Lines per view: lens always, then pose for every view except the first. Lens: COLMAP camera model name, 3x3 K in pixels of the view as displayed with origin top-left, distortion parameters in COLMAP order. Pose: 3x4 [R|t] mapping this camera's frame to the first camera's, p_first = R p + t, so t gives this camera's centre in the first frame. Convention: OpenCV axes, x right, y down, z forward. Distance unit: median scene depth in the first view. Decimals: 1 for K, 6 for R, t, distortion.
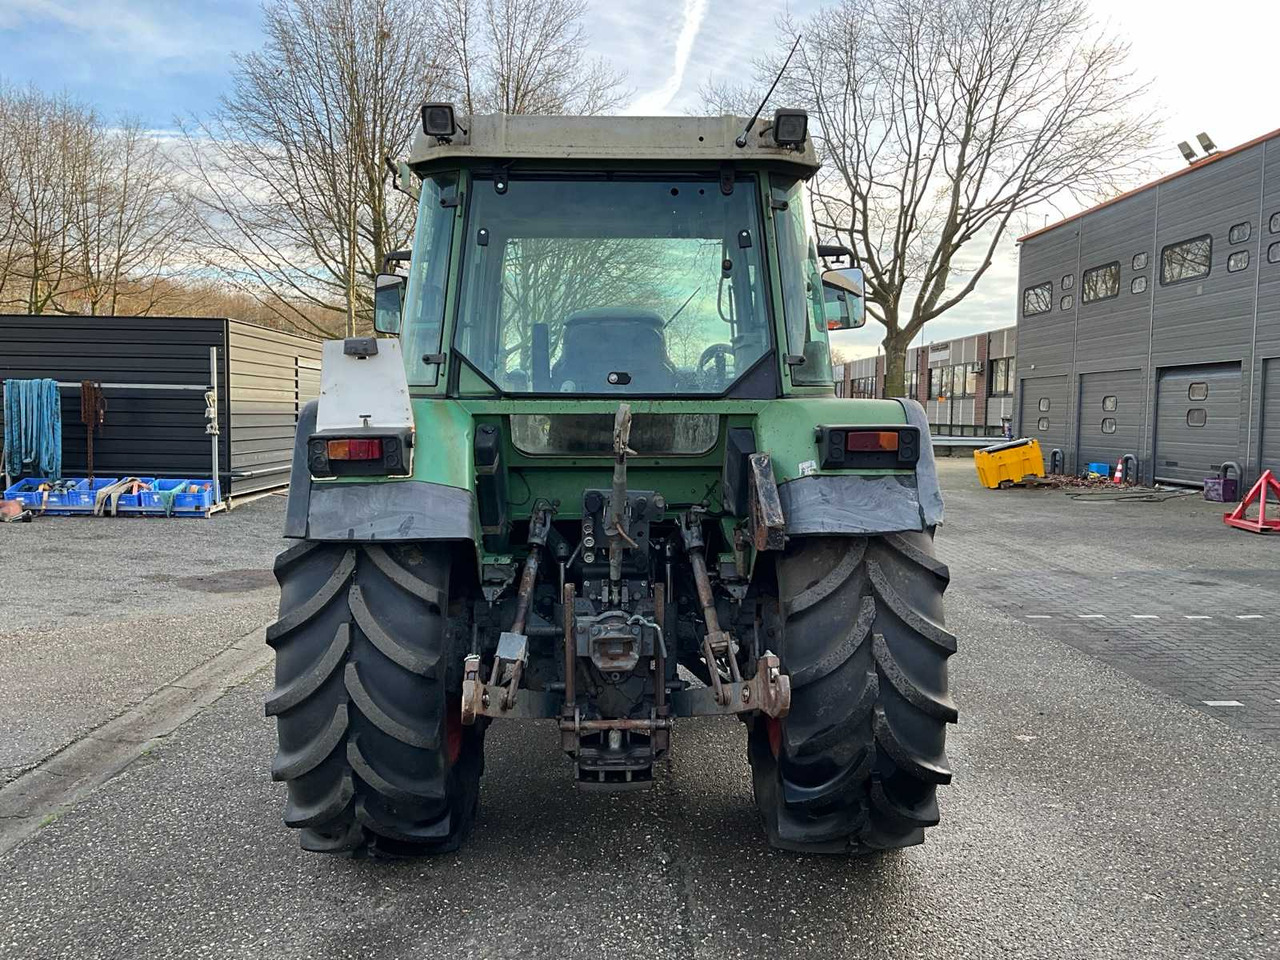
lens RADIAL K [[1063.8, 0, 640.0], [0, 1063.8, 480.0], [0, 0, 1]] dist [-0.003009, -0.004307]
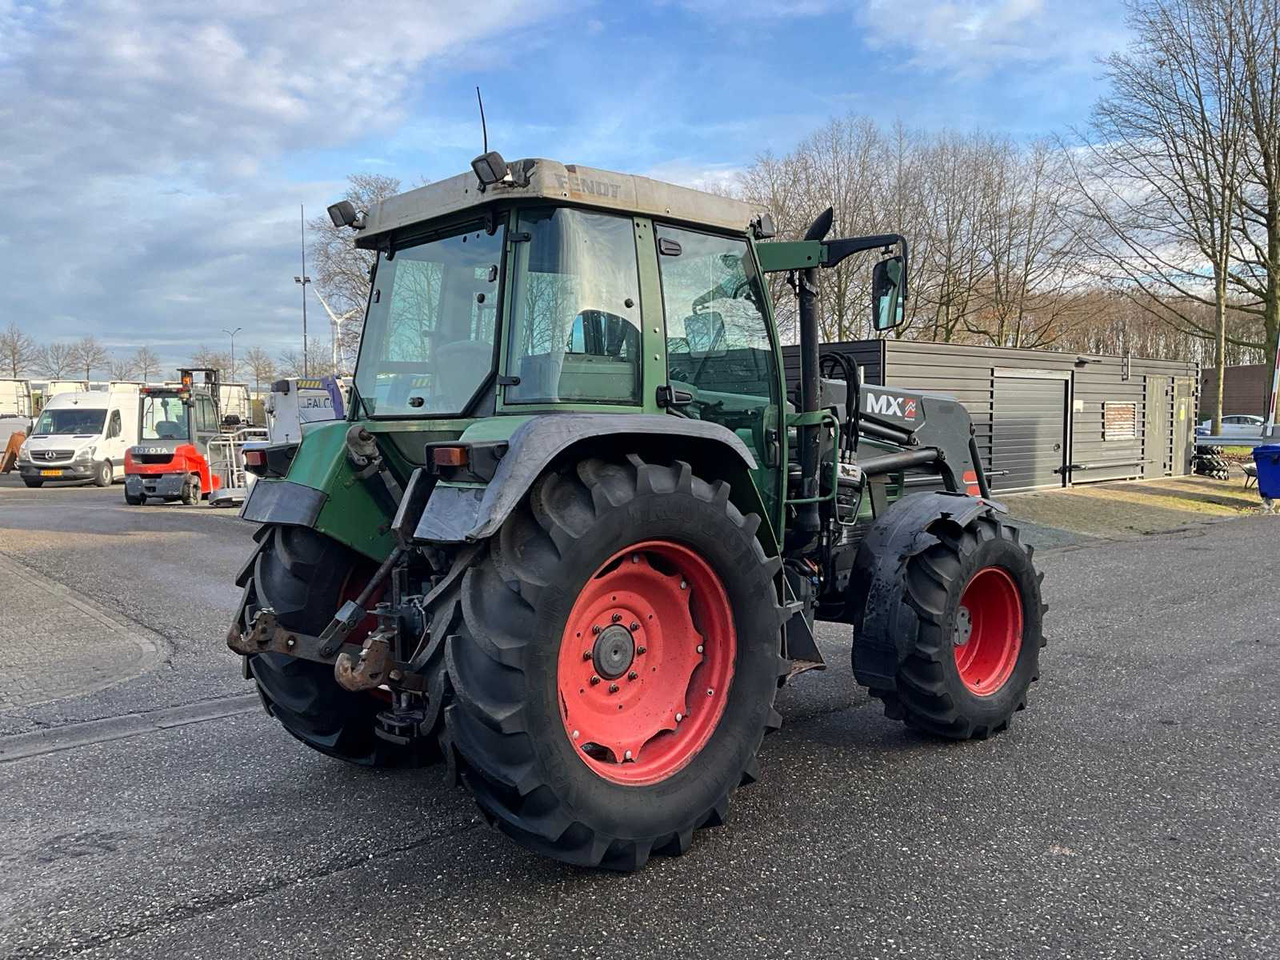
lens RADIAL K [[1063.8, 0, 640.0], [0, 1063.8, 480.0], [0, 0, 1]] dist [-0.003009, -0.004307]
pose [[0.654565, 0.026132, -0.755554, 1.059776], [-0.032016, 0.999464, 0.006831, -0.023682], [0.755327, 0.019719, 0.655051, 0.399814]]
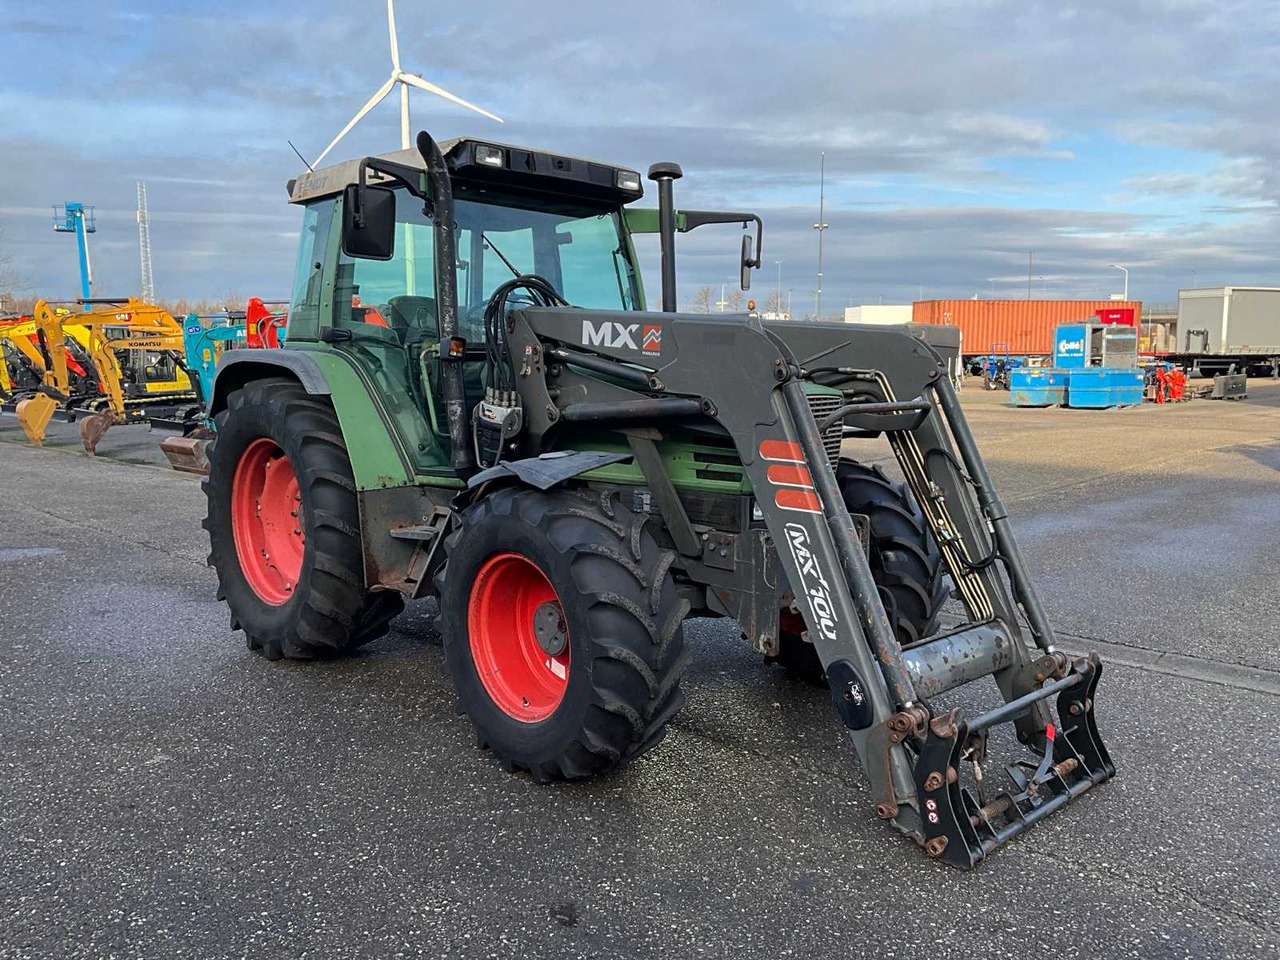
lens RADIAL K [[1056.4, 0, 658.6], [0, 1056.4, 466.2], [0, 0, 1]] dist [-0.012377, -0.006046]
pose [[-0.722874, 0.053529, -0.688903, 0.909131], [-0.052366, 0.989884, 0.131864, -0.148668], [0.688992, 0.131397, -0.712758, 2.618609]]
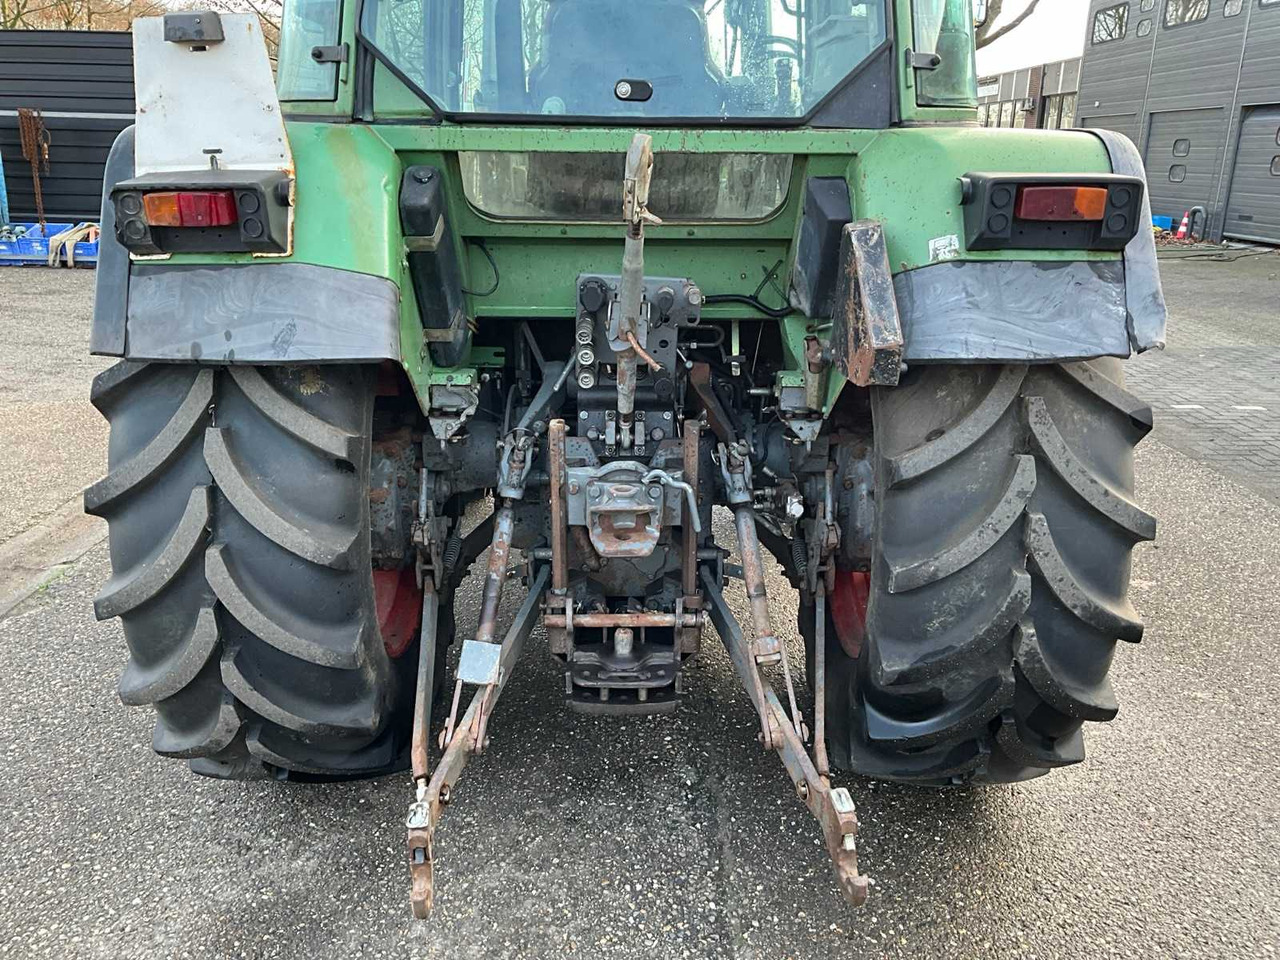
lens RADIAL K [[1034.8, 0, 643.8], [0, 1034.8, 481.2], [0, 0, 1]] dist [0.072276, -0.114333]
pose [[0.999884, 0.012491, -0.008719, -0.005621], [-0.010056, 0.971184, 0.238120, -0.020403], [0.011442, -0.238005, 0.971197, 0.362613]]
